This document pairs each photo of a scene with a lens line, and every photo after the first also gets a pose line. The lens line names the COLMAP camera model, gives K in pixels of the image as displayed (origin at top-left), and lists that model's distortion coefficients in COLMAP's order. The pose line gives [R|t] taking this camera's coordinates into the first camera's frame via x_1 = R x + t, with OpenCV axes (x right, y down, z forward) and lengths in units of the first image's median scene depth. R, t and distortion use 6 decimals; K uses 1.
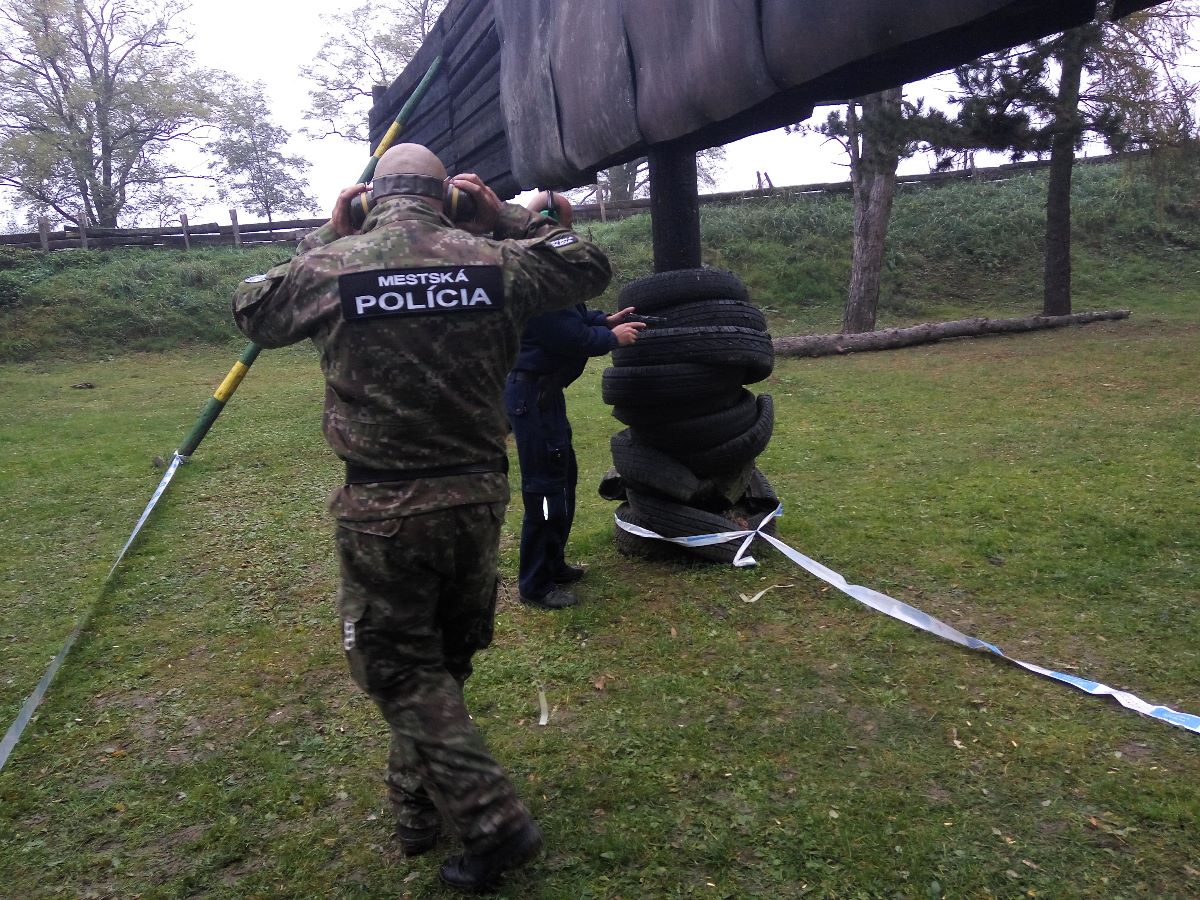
lens RADIAL K [[943.8, 0, 600.0], [0, 943.8, 450.0], [0, 0, 1]] dist [0.045122, -0.064517]
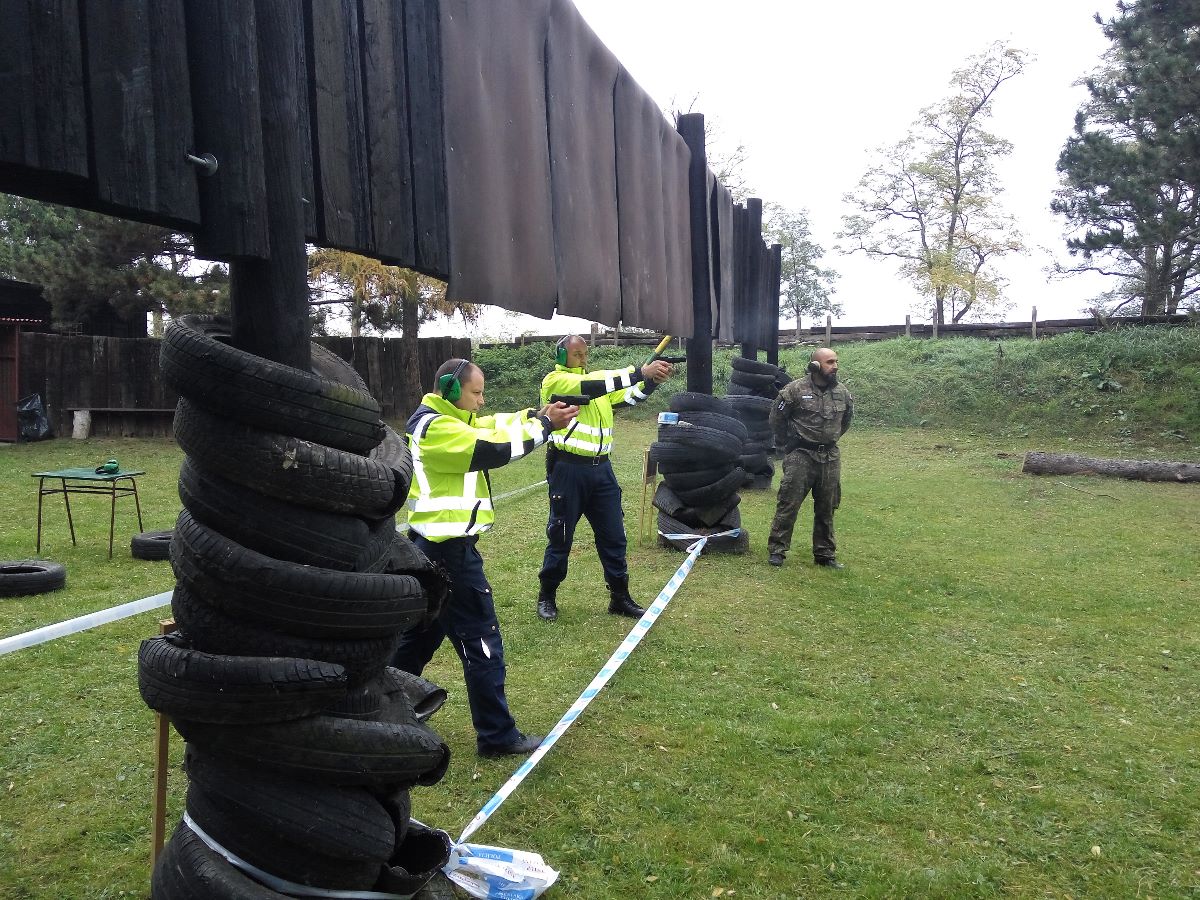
lens RADIAL K [[943.8, 0, 600.0], [0, 943.8, 450.0], [0, 0, 1]] dist [0.045122, -0.064517]
pose [[0.813636, 0.106208, -0.571592, 0.142910], [-0.158240, 0.986509, -0.041943, 0.002613], [0.559426, 0.124575, 0.819466, -0.081693]]
